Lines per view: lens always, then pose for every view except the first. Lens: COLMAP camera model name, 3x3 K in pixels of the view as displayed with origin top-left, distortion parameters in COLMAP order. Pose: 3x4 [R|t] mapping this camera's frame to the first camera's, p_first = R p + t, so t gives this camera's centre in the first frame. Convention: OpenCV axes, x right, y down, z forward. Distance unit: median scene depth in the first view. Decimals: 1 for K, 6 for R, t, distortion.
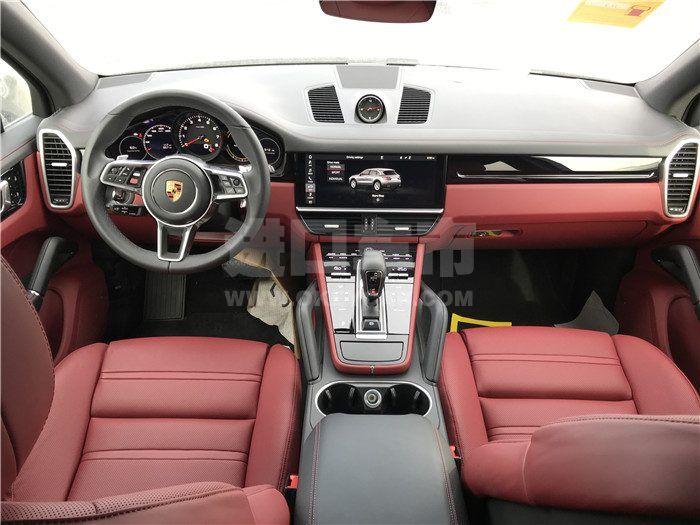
lens RADIAL K [[573.9, 0, 351.4], [0, 573.9, 260.3], [0, 0, 1]] dist [0.029054, -0.012705]
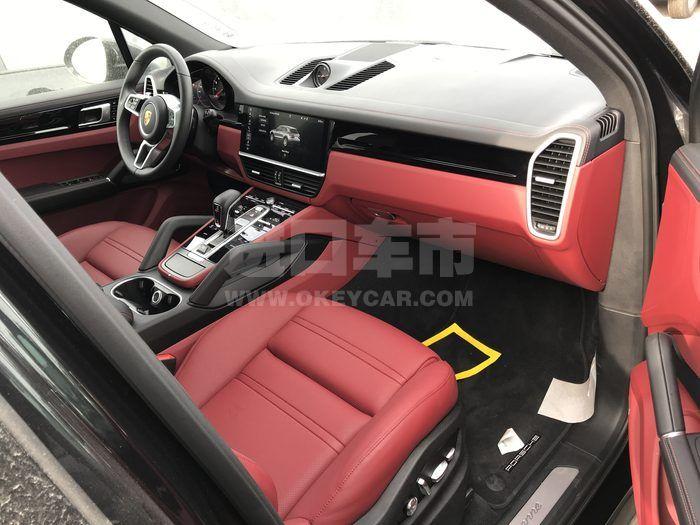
lens RADIAL K [[573.9, 0, 350.1], [0, 573.9, 259.9], [0, 0, 1]] dist [0.029054, -0.012705]
pose [[0.697631, 0.261749, -0.666932, 0.913574], [-0.279445, 0.956558, 0.083110, -0.040186], [0.659714, 0.128391, 0.740469, 0.298626]]
